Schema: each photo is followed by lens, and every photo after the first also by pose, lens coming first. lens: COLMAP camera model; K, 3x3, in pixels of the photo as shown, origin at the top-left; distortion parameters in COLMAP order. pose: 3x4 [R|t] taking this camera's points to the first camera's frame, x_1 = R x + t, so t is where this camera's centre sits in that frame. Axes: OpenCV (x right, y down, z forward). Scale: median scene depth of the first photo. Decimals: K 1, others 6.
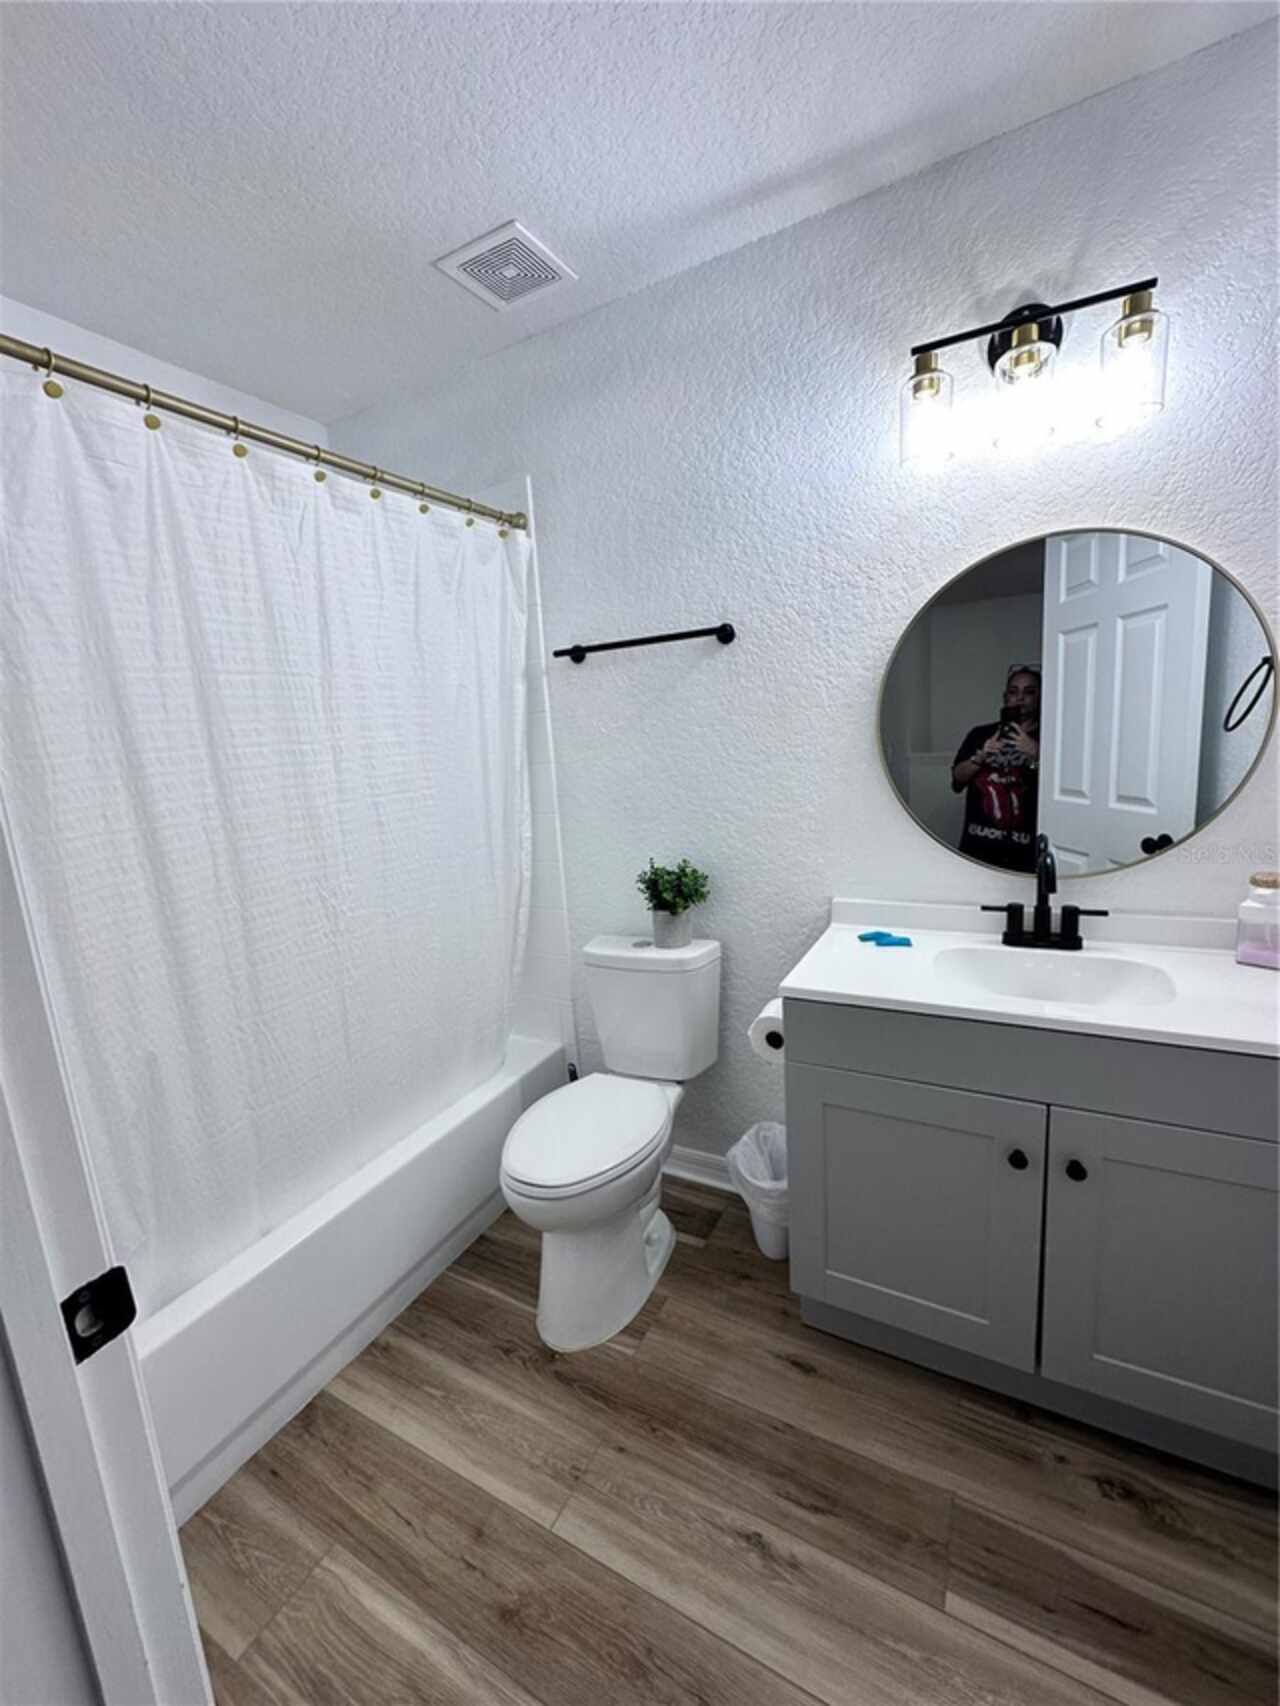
lens RADIAL K [[683.8, 0, 640.0], [0, 683.8, 854.2], [0, 0, 1]] dist [-0.002318, 0.000426]
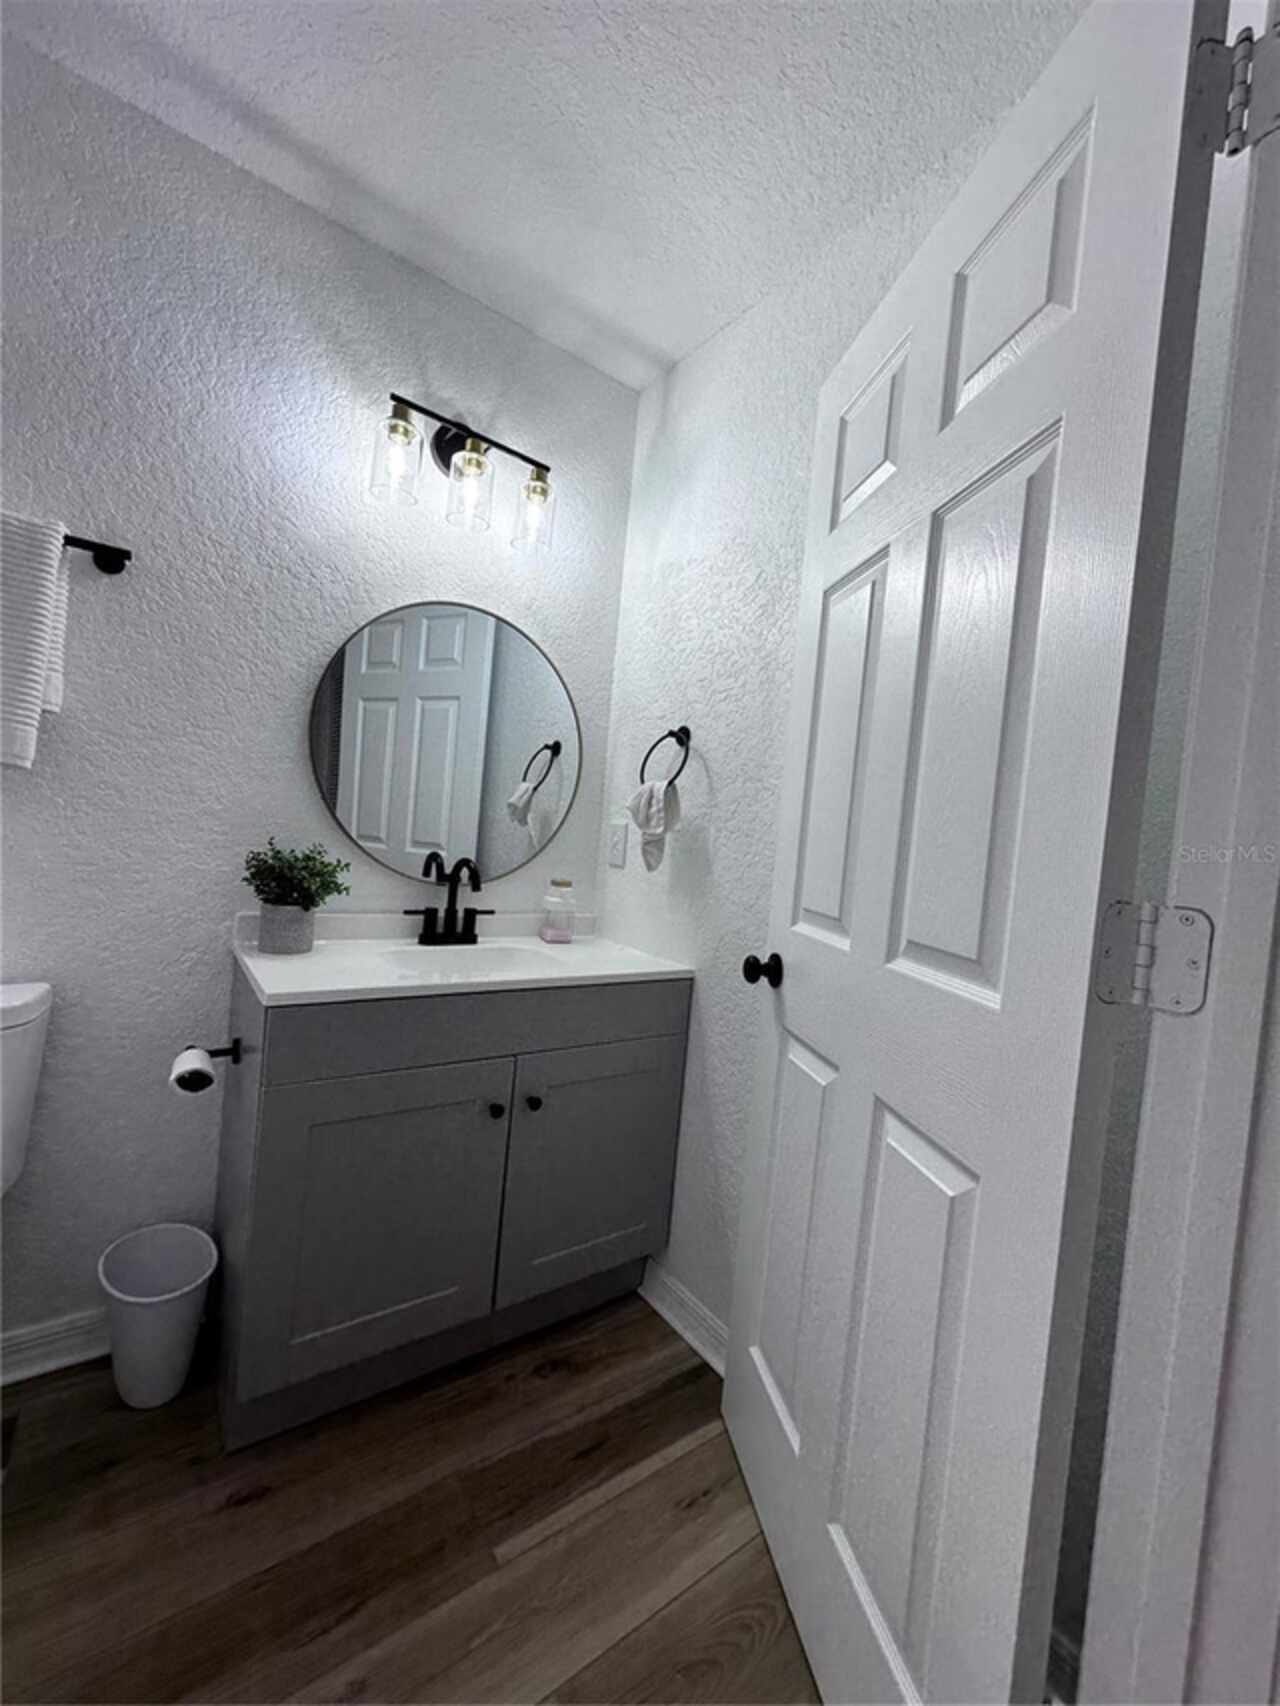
lens RADIAL K [[683.8, 0, 640.0], [0, 683.8, 854.2], [0, 0, 1]] dist [-0.002318, 0.000426]
pose [[0.417801, 0.080488, 0.904966, -0.346326], [0.035243, 0.993883, -0.104667, 0.119677], [-0.907855, 0.075624, 0.412409, 0.223618]]
